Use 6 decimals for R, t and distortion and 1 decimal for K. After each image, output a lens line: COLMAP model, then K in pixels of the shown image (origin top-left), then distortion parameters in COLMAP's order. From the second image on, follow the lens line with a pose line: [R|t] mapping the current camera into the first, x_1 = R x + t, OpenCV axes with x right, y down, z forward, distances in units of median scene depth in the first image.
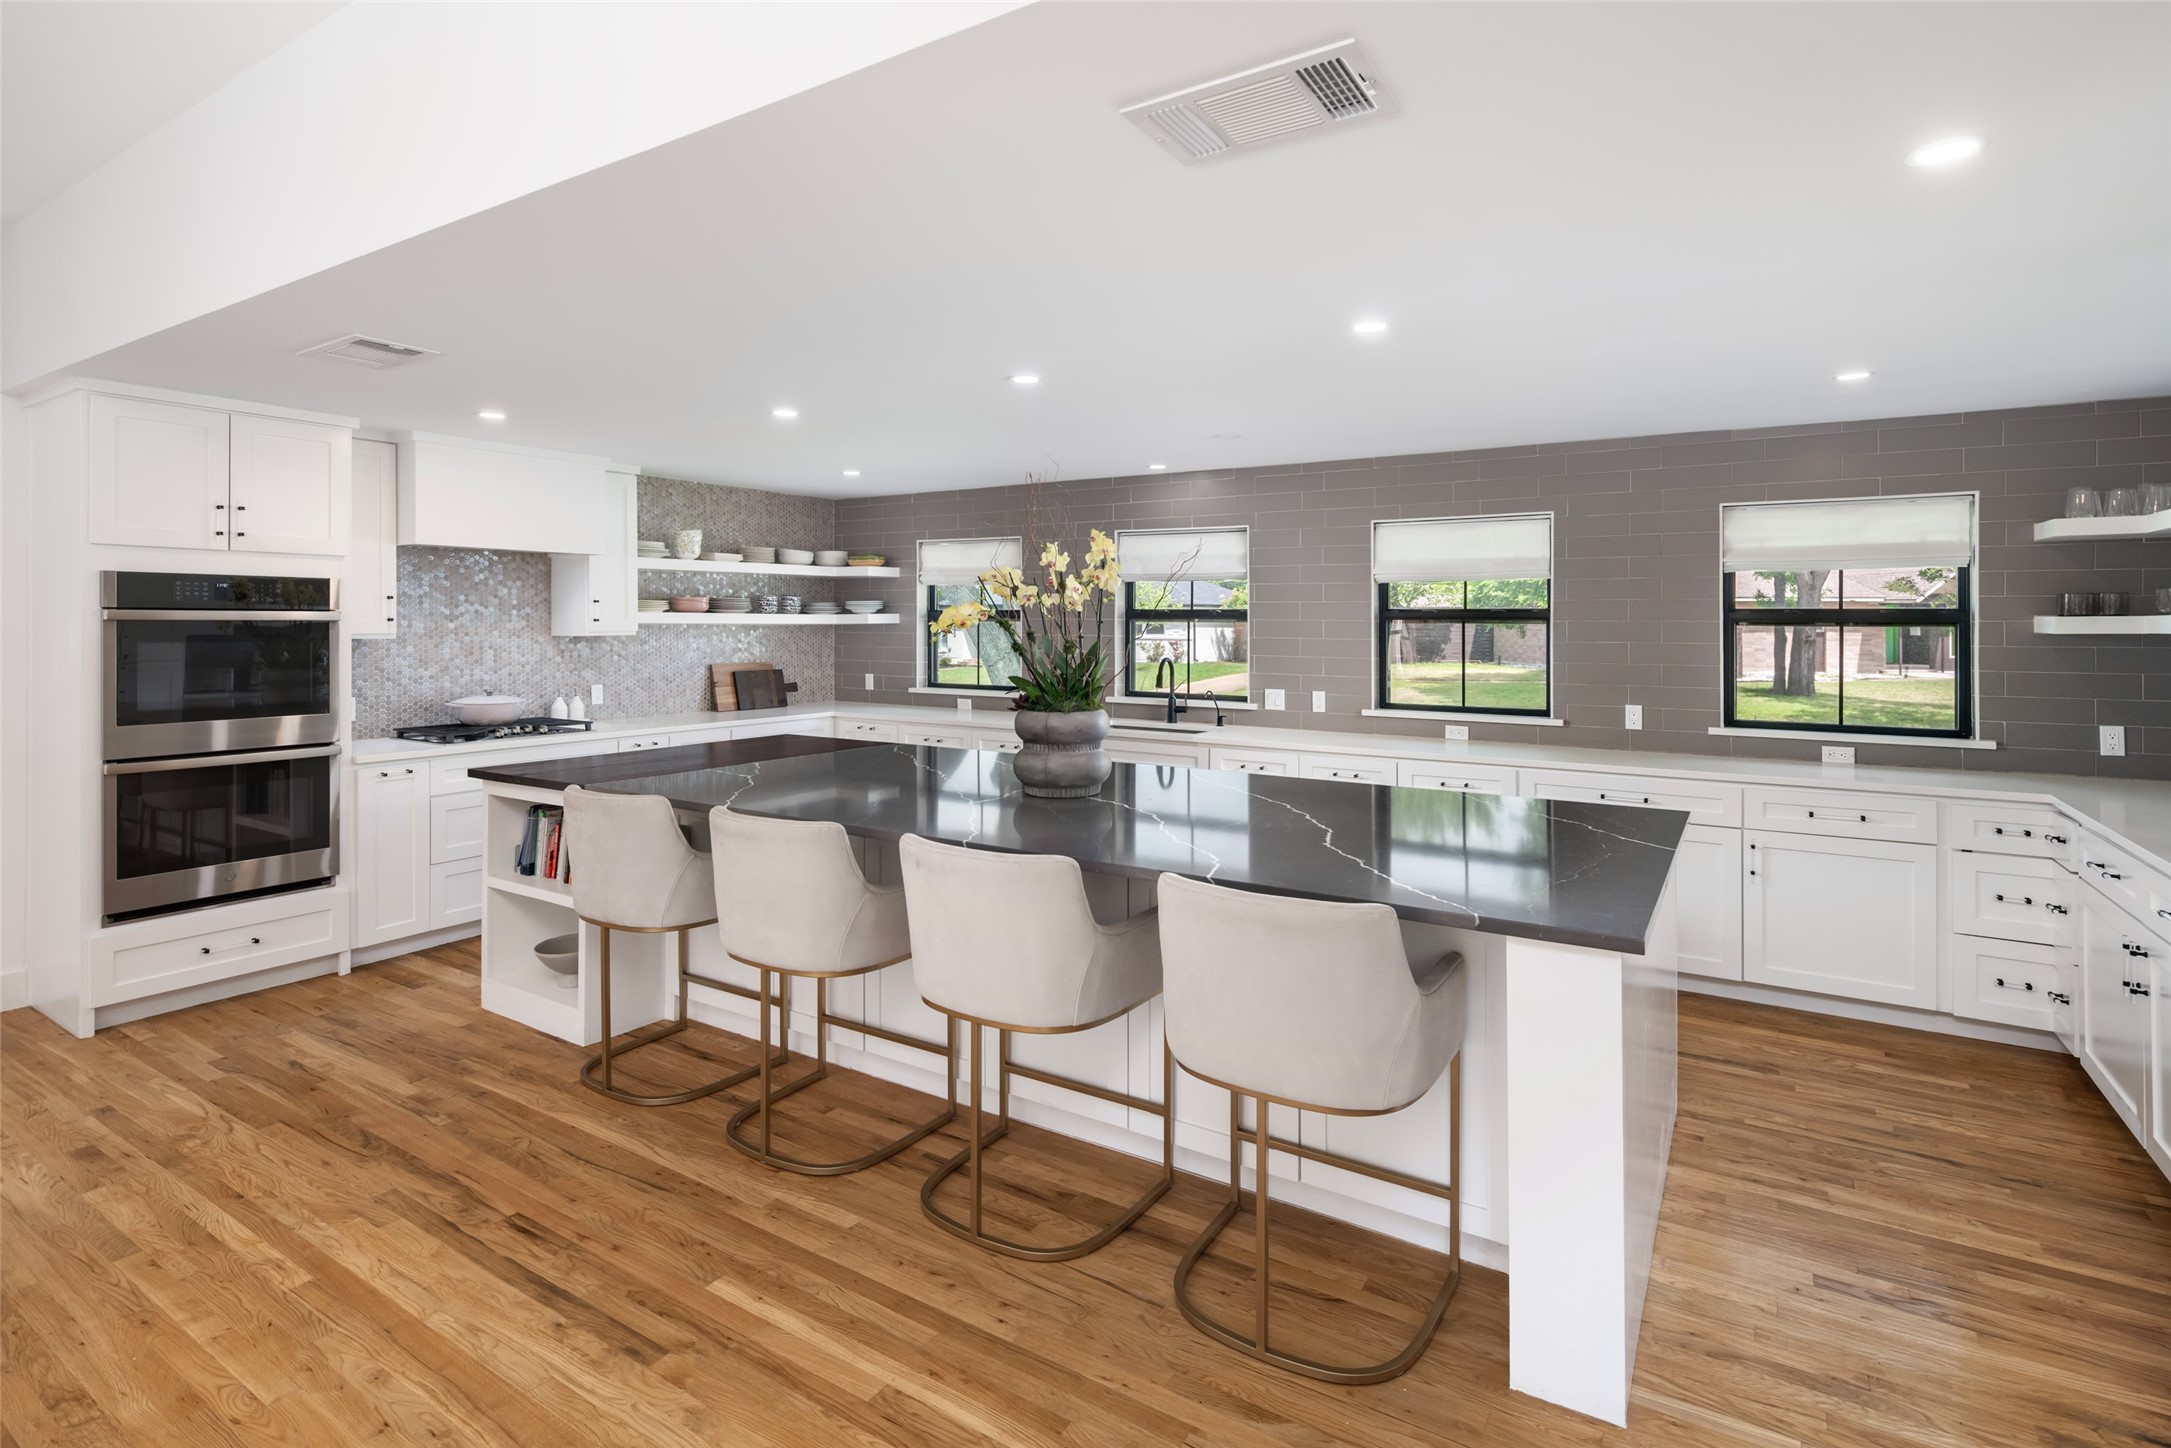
lens RADIAL K [[1065.3, 0, 1082.5], [0, 1065.3, 619.1], [0, 0, 1]] dist [0.002398, -0.001208]
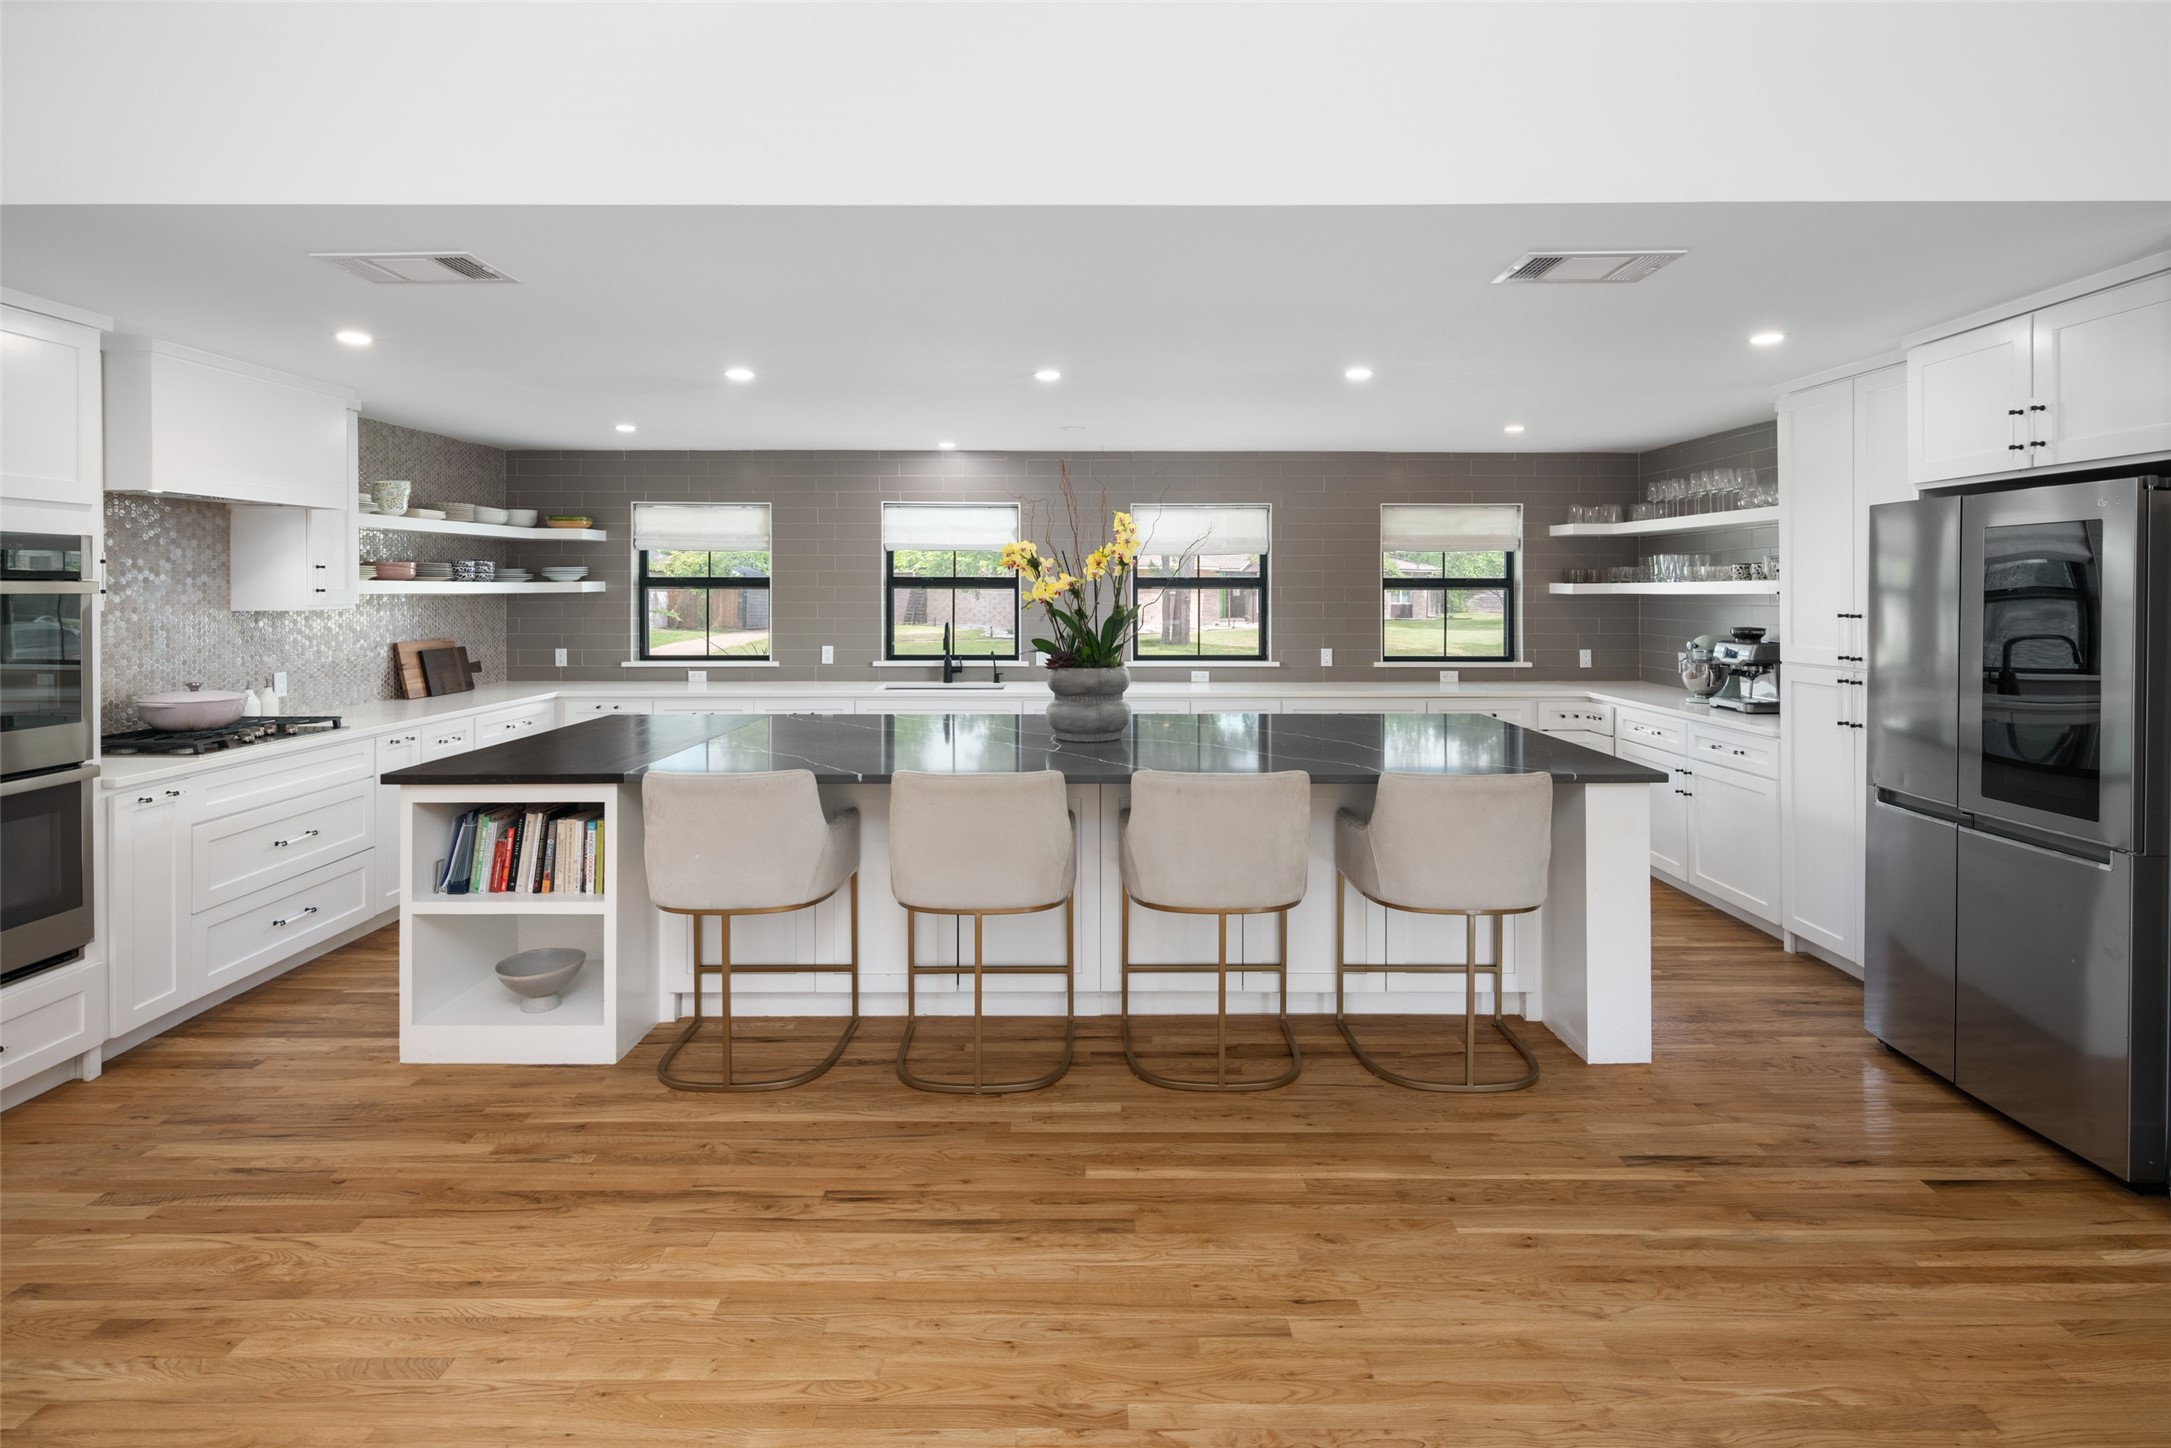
lens RADIAL K [[1058.2, 0, 1083.4], [0, 1058.2, 593.4], [0, 0, 1]] dist [-0.000409, -0.000028]
pose [[0.843692, -0.006950, 0.536783, -0.479430], [0.002016, 0.999950, 0.009777, -0.004191], [-0.536824, -0.007166, 0.843664, 0.026406]]
